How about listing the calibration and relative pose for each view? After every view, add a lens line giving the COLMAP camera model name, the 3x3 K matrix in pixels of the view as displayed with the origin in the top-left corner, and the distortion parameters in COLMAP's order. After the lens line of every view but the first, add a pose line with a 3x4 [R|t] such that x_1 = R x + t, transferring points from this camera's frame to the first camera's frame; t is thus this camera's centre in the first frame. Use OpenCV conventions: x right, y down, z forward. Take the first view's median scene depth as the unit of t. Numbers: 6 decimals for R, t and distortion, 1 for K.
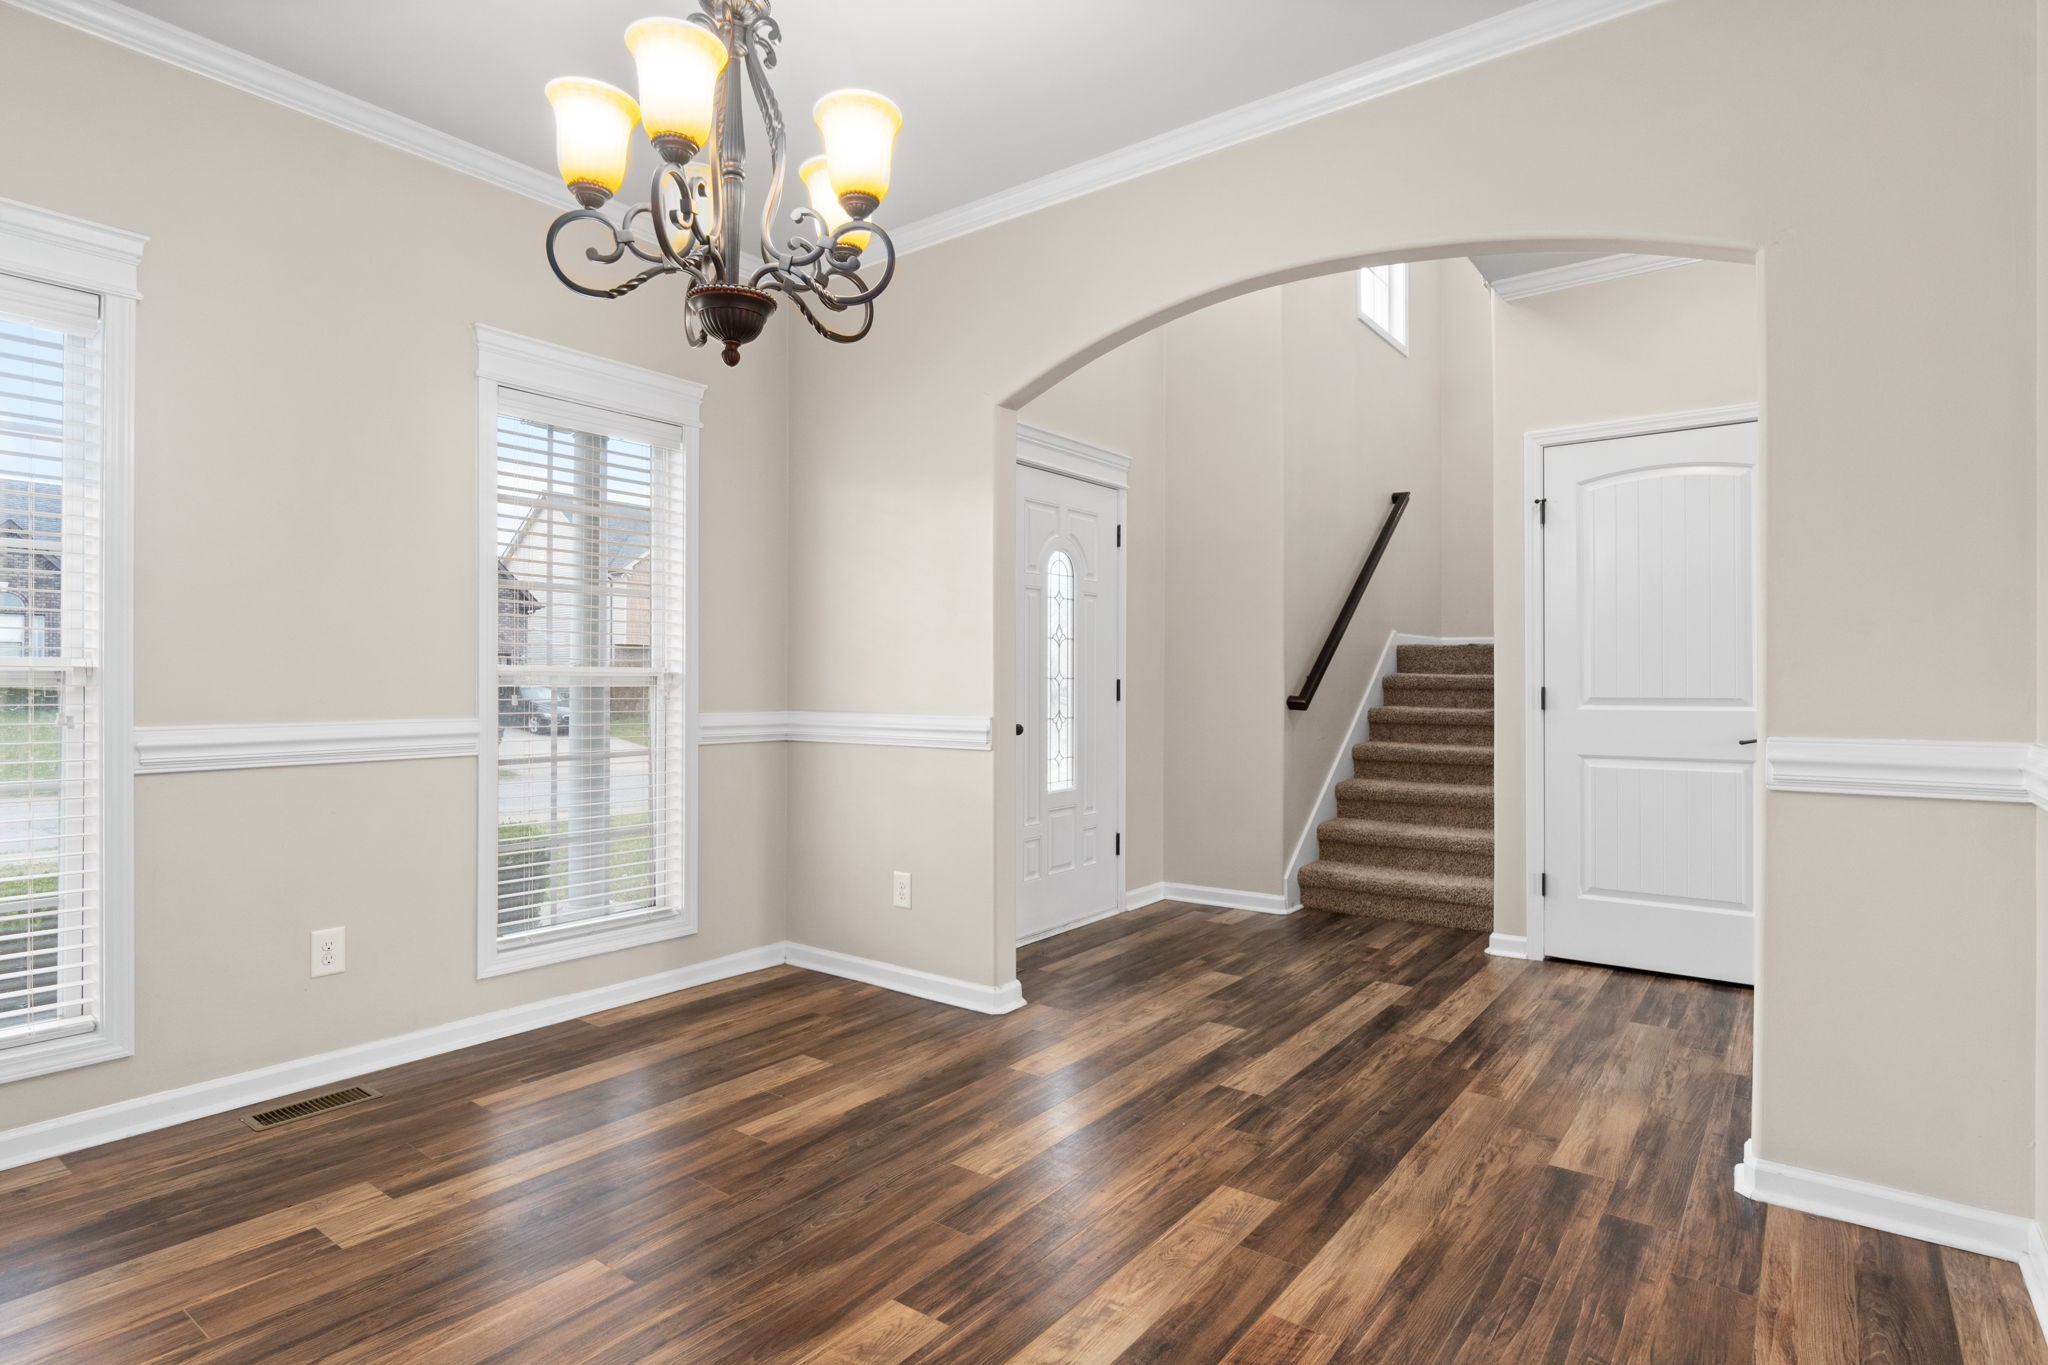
lens RADIAL K [[1081.3, 0, 1005.1], [0, 1081.3, 684.9], [0, 0, 1]] dist [-0.009198, 0.006316]
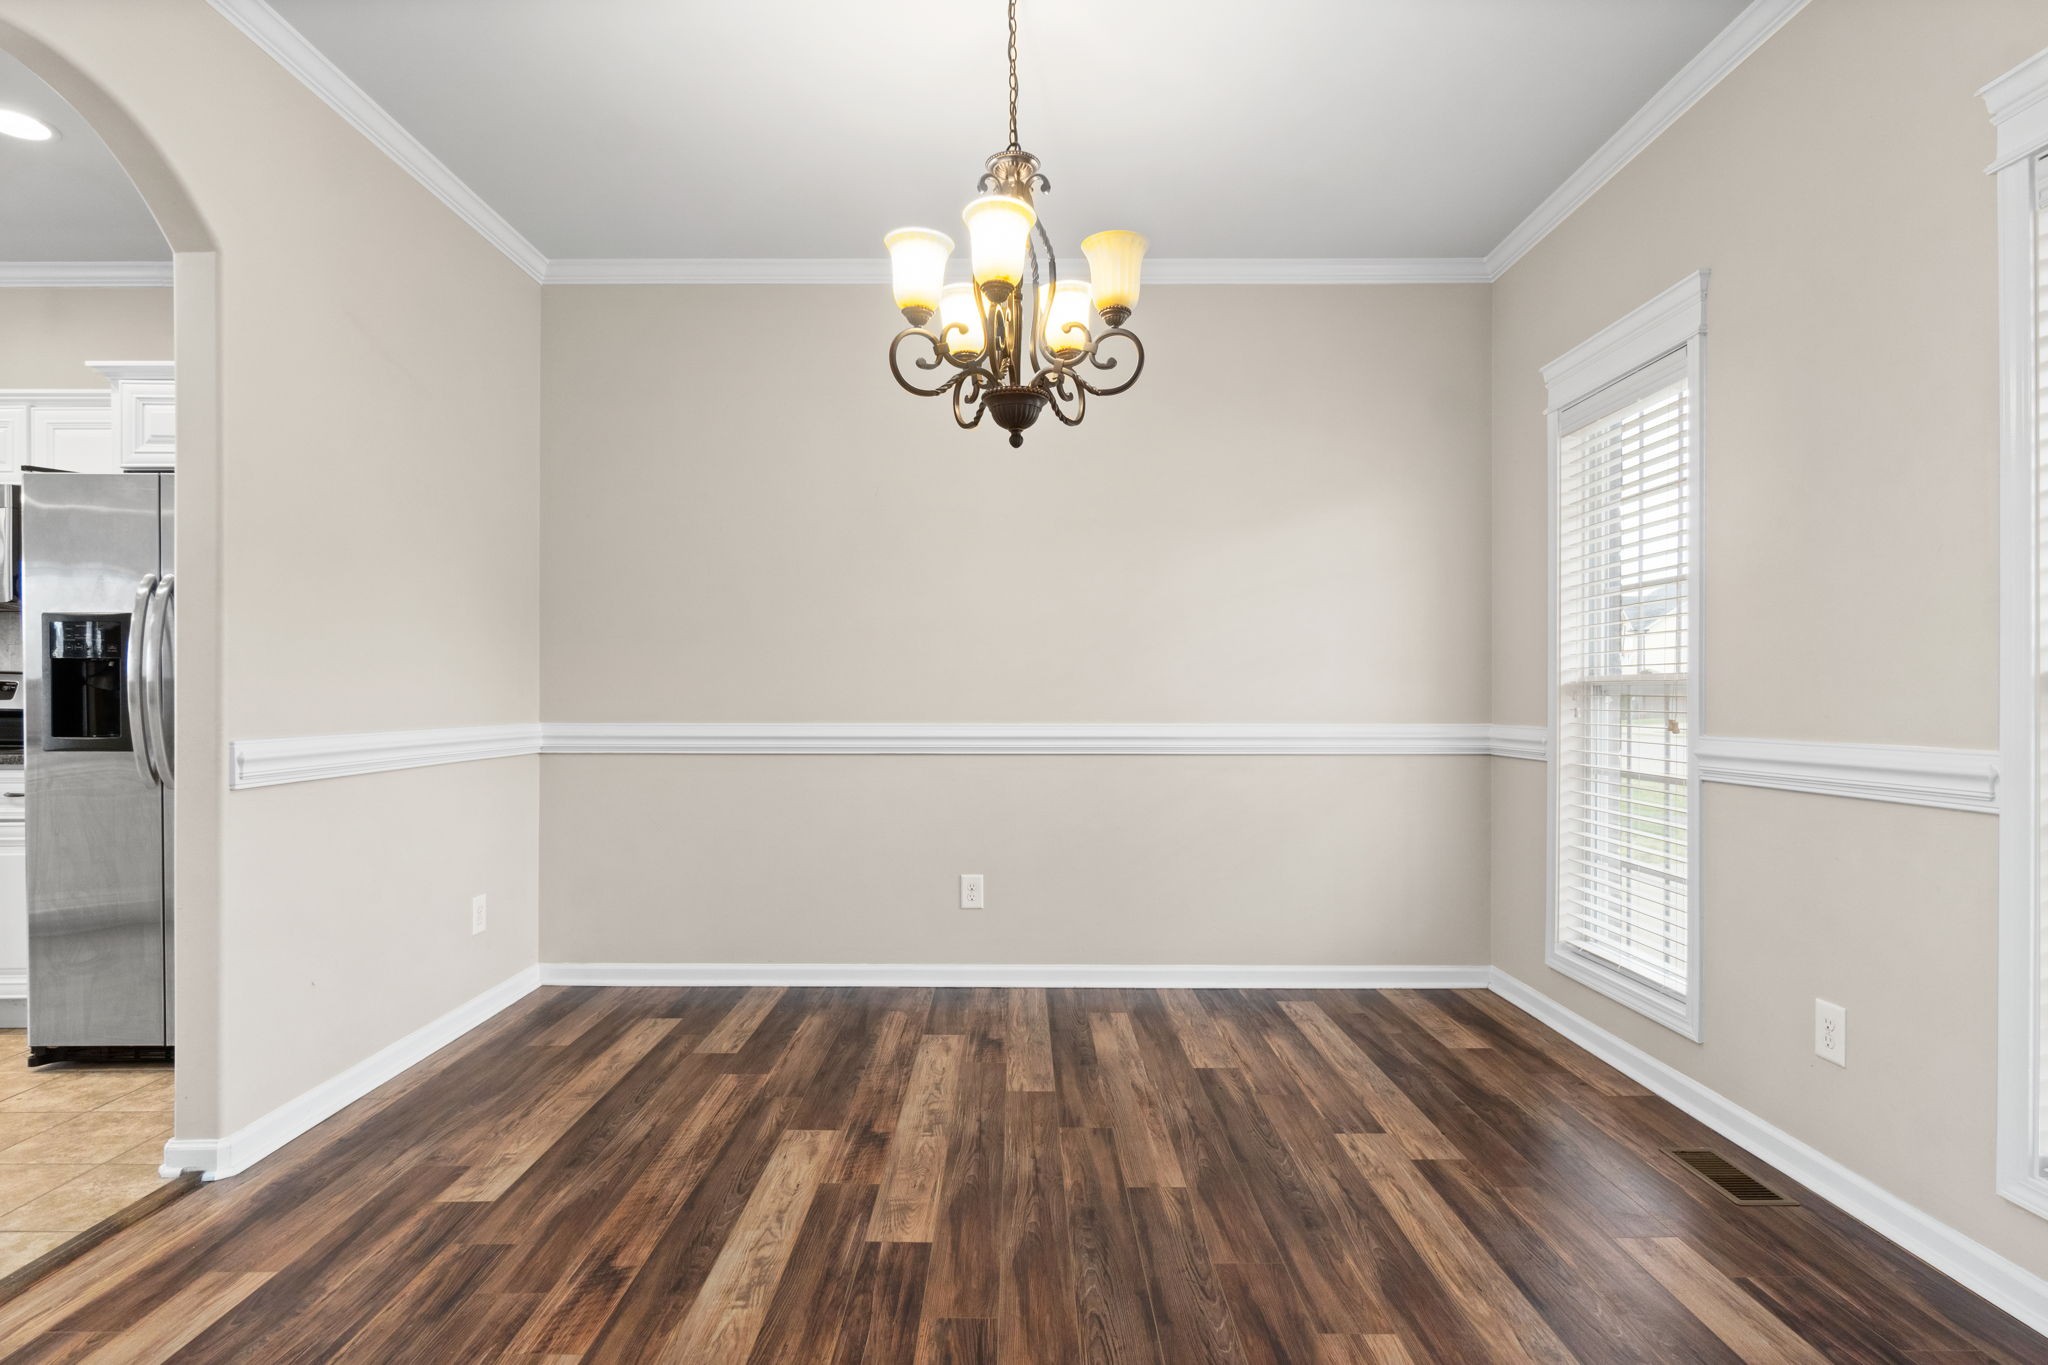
lens RADIAL K [[1070.7, 0, 1005.6], [0, 1070.7, 679.5], [0, 0, 1]] dist [0.003042, 0.002816]
pose [[-0.797309, -0.009586, -0.603495, 0.479077], [-0.004440, 0.999940, -0.010016, -0.000845], [0.603554, -0.005307, -0.797304, 1.819438]]
